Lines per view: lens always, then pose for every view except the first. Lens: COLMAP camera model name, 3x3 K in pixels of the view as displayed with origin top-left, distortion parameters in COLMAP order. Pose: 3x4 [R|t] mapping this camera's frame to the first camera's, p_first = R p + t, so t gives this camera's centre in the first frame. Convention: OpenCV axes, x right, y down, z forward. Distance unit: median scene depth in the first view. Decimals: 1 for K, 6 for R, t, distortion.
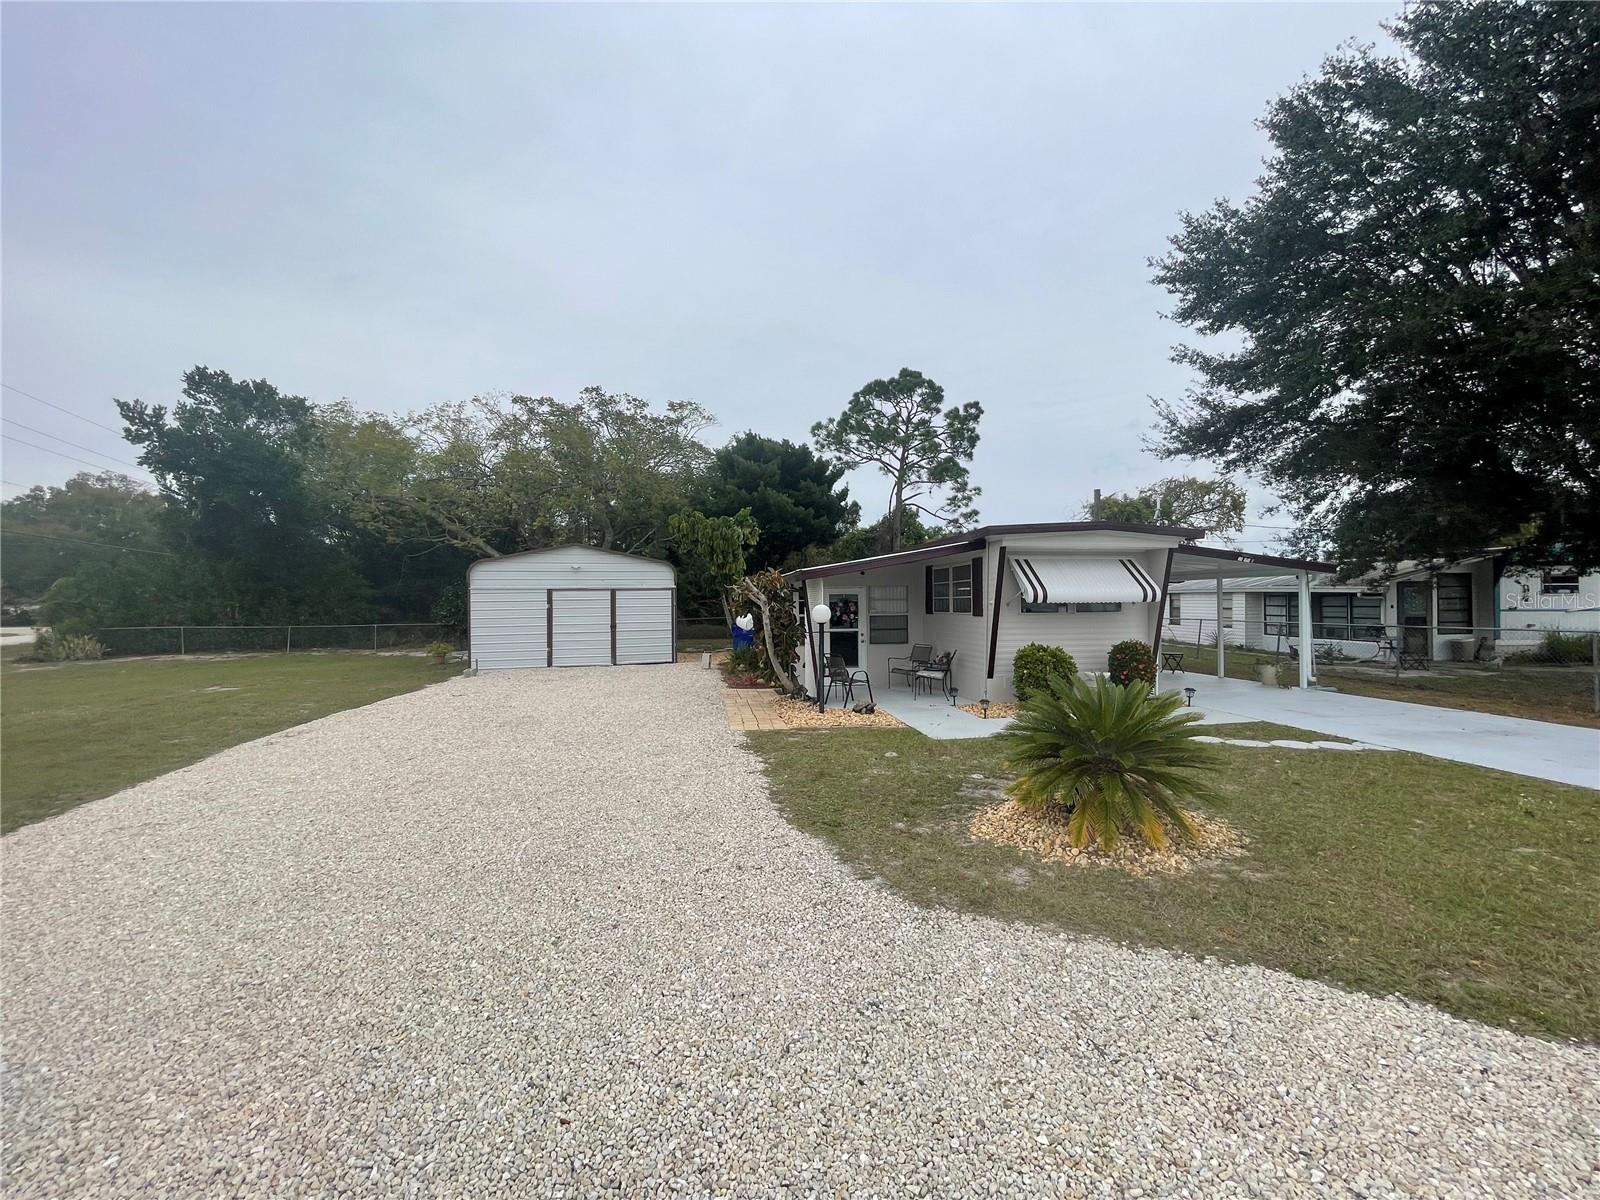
lens RADIAL K [[646.1, 0, 793.6], [0, 646.1, 603.8], [0, 0, 1]] dist [-0.000528, 0.001599]
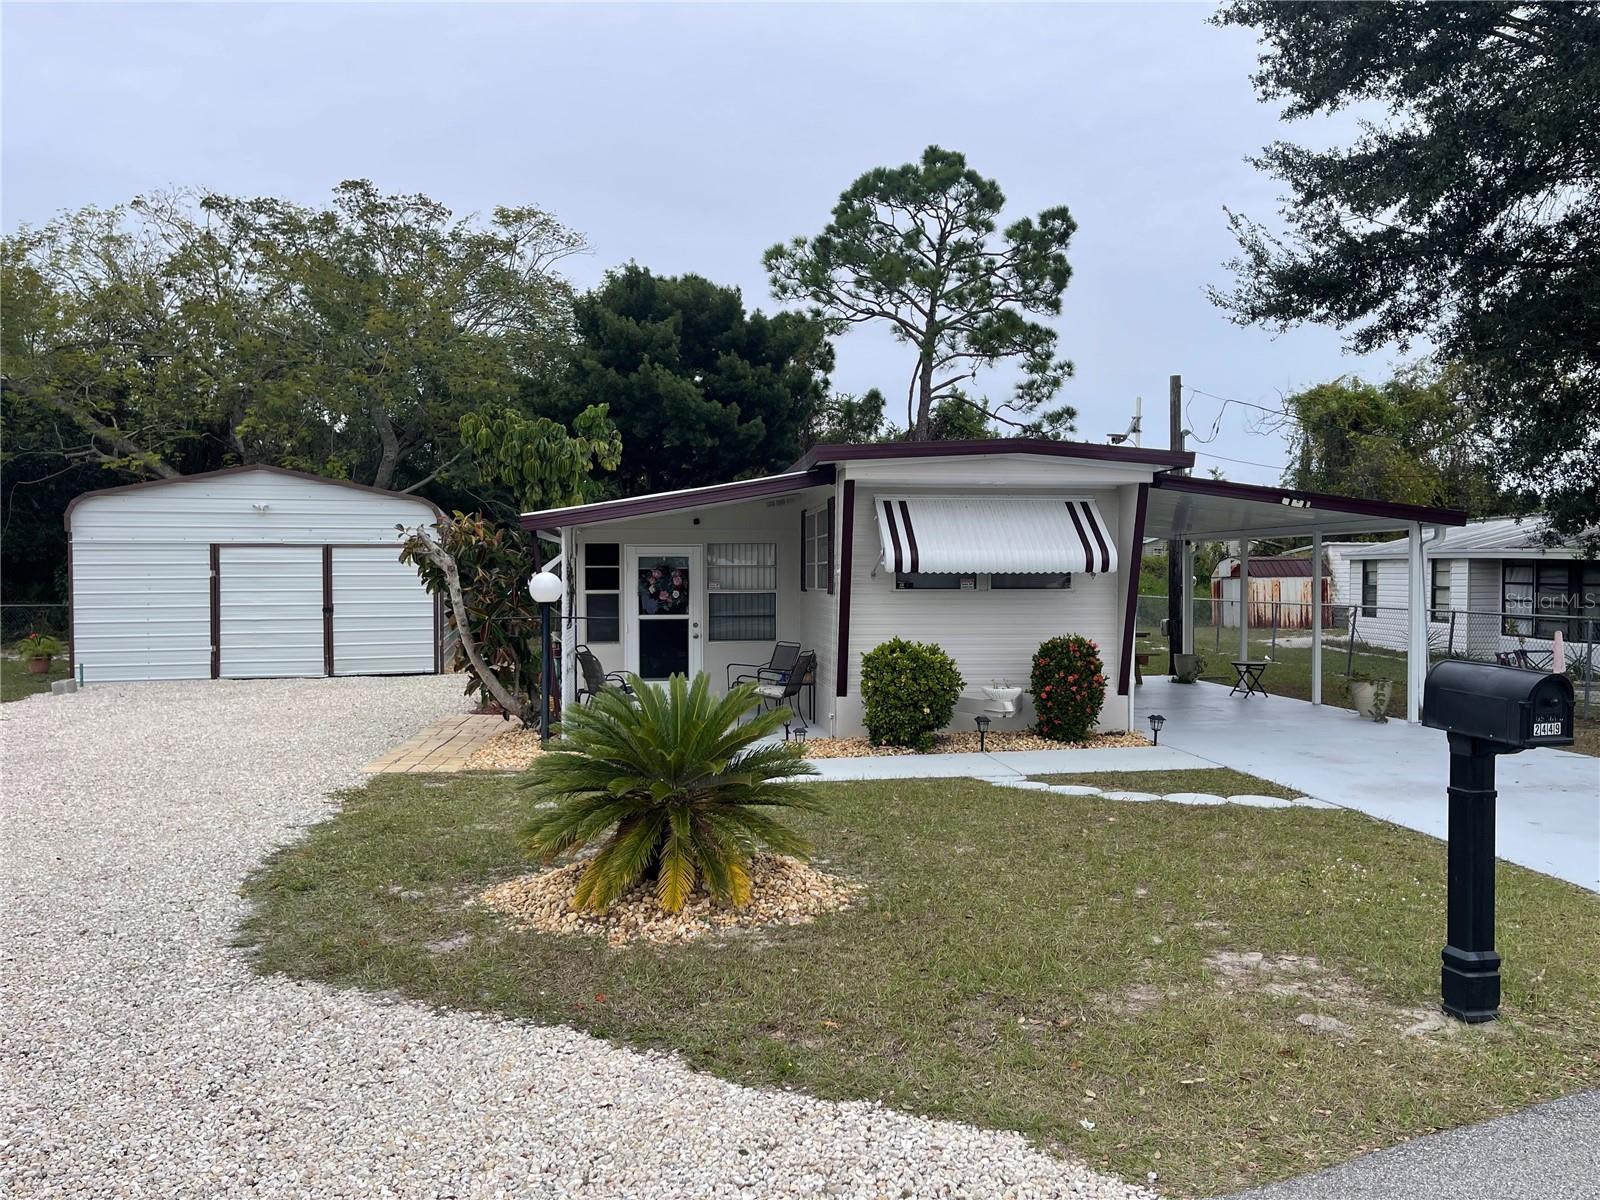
lens RADIAL K [[1208.6, 0, 807.1], [0, 1208.6, 593.1], [0, 0, 1]] dist [0.043583, -0.032446]
pose [[0.999758, 0.008079, -0.020468, 0.210137], [-0.007784, 0.999865, 0.014485, 0.001547], [0.020583, -0.014322, 0.999686, -0.094795]]
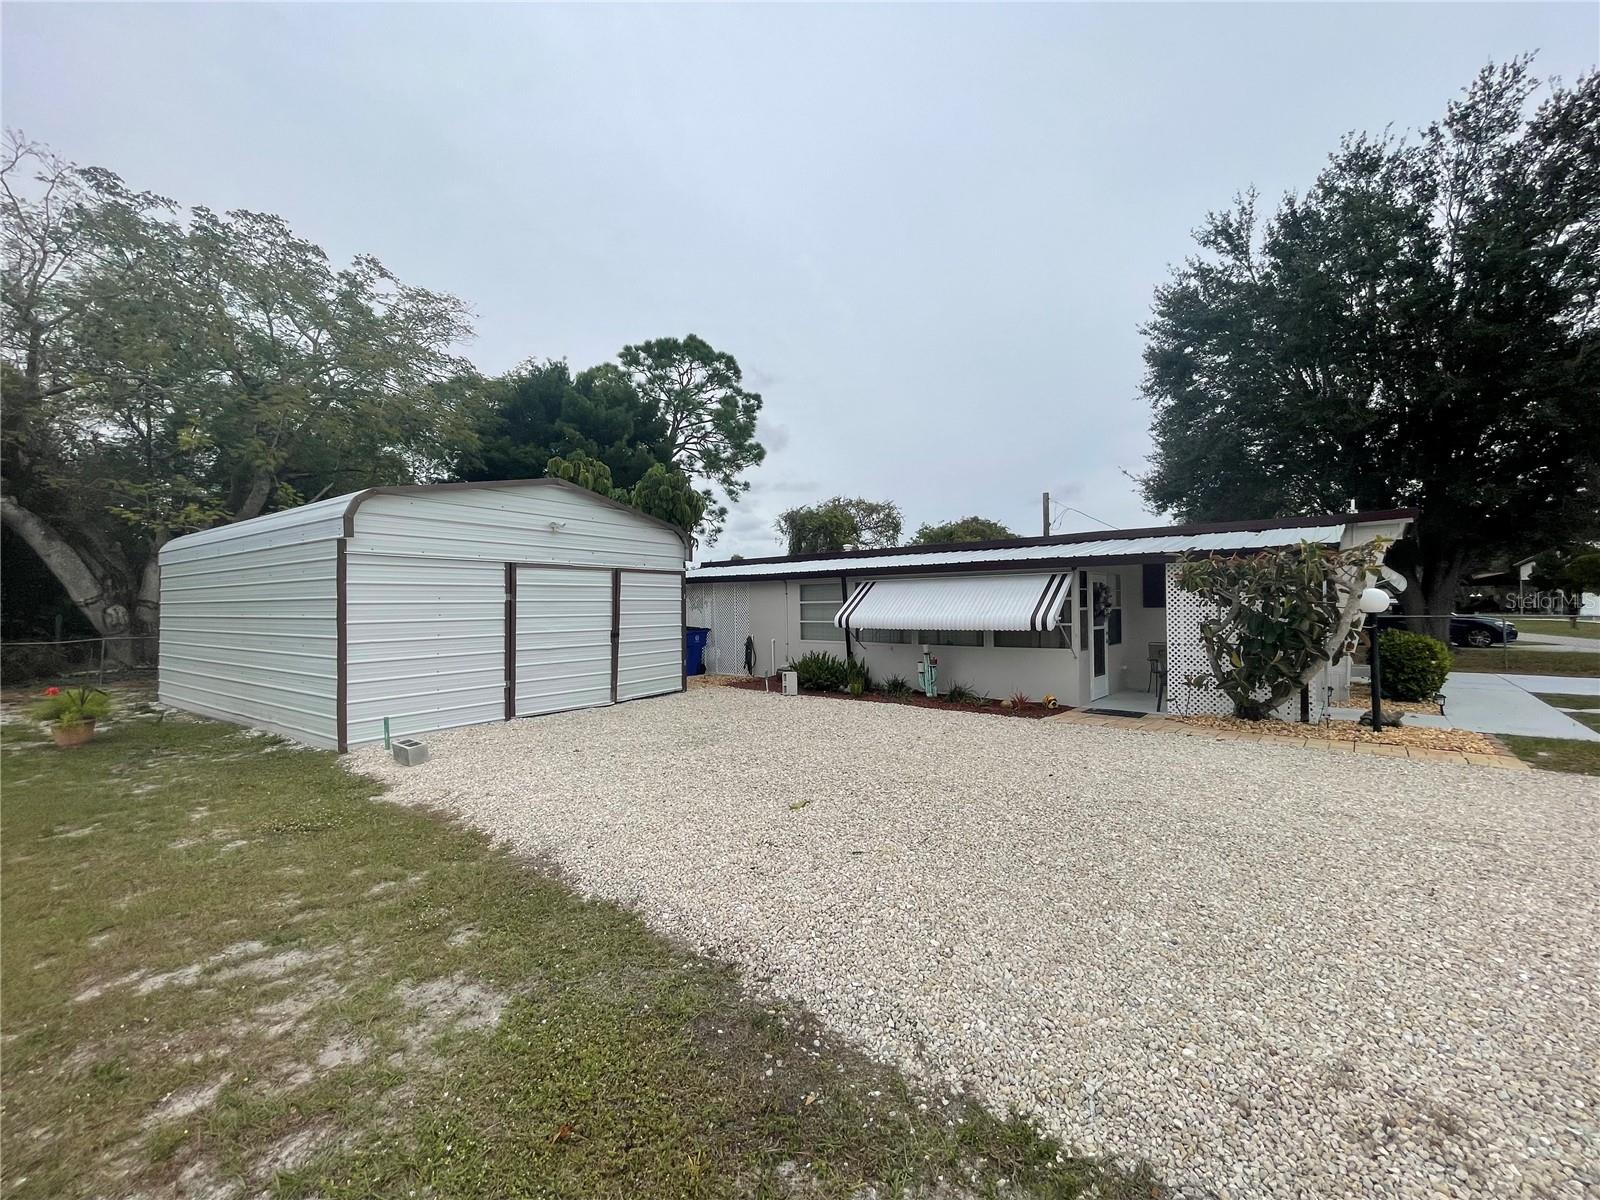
lens RADIAL K [[646.1, 0, 795.3], [0, 646.1, 601.9], [0, 0, 1]] dist [-0.000528, 0.001599]
pose [[0.772832, 0.009693, 0.634537, -0.631268], [-0.003517, 0.999933, -0.010991, 0.014561], [-0.634601, 0.006263, 0.772815, 0.568835]]
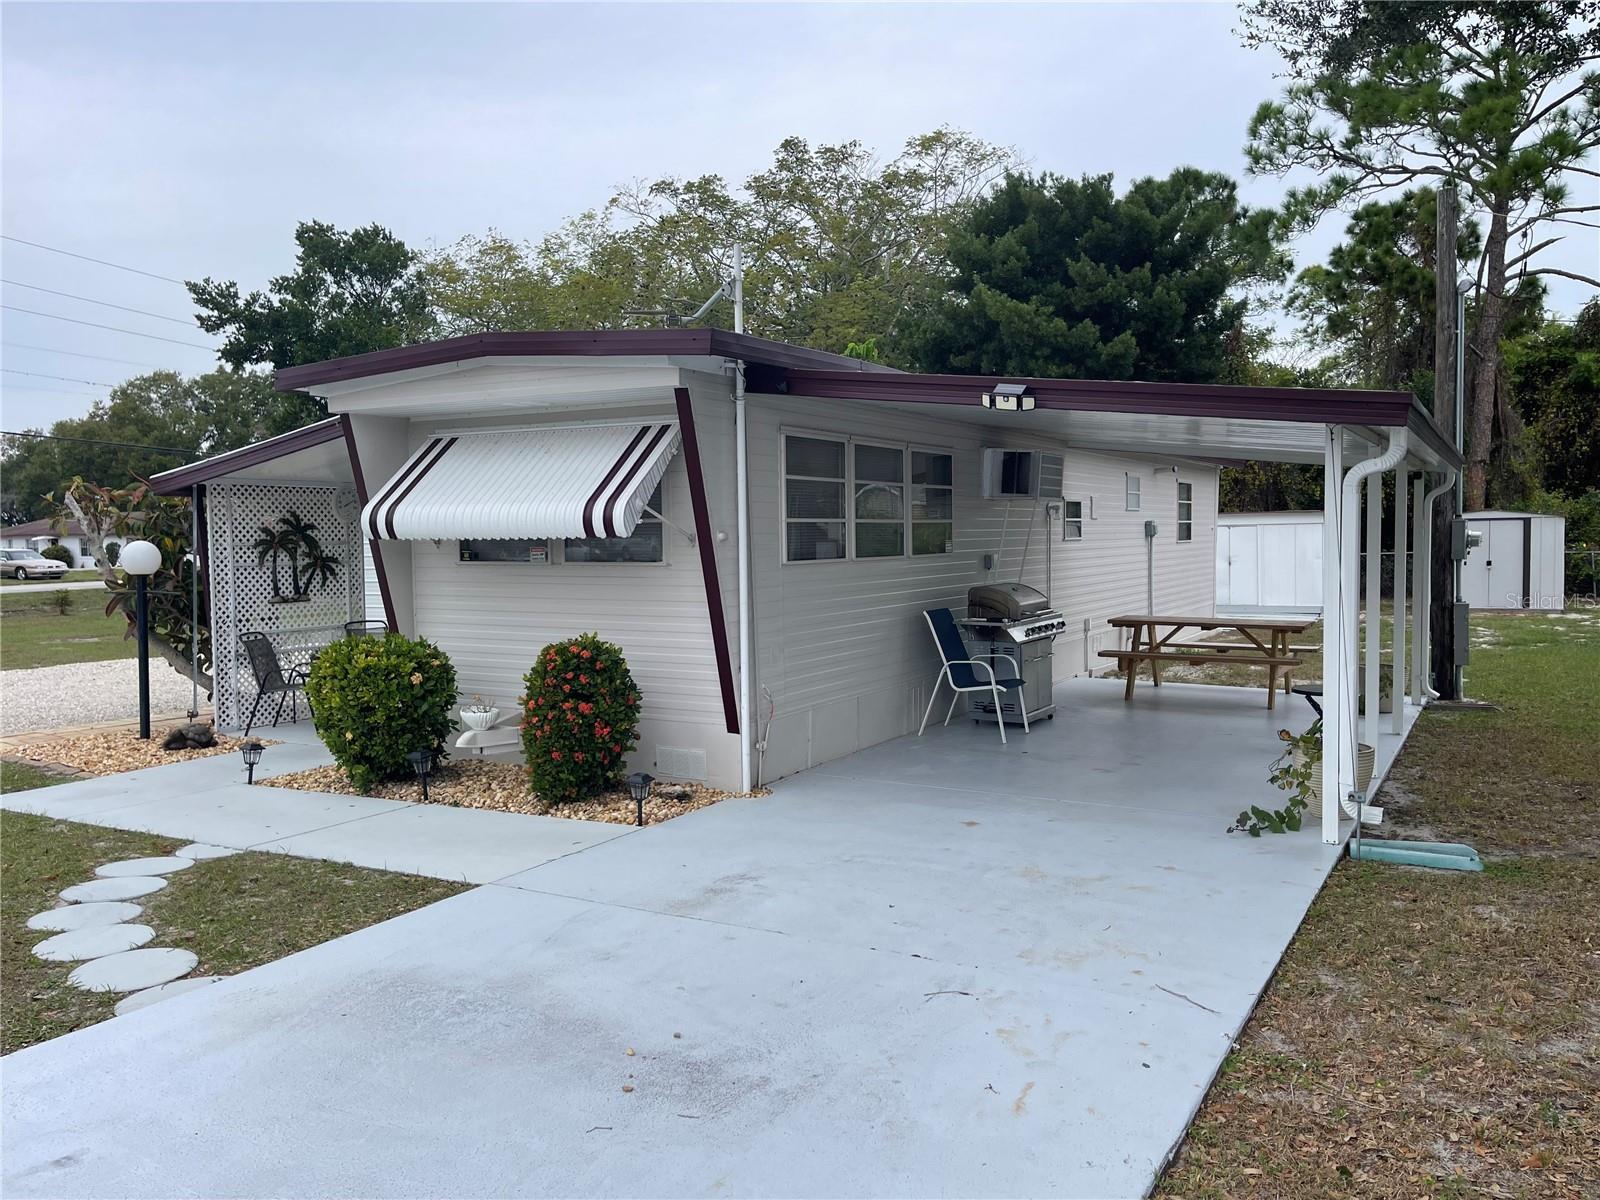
lens RADIAL K [[1208.6, 0, 797.9], [0, 1208.6, 600.1], [0, 0, 1]] dist [0.043583, -0.032446]
pose [[0.780279, 0.035269, -0.624436, 0.748457], [0.002961, 0.998189, 0.060079, -0.005804], [0.625425, -0.048728, 0.778762, 0.360606]]
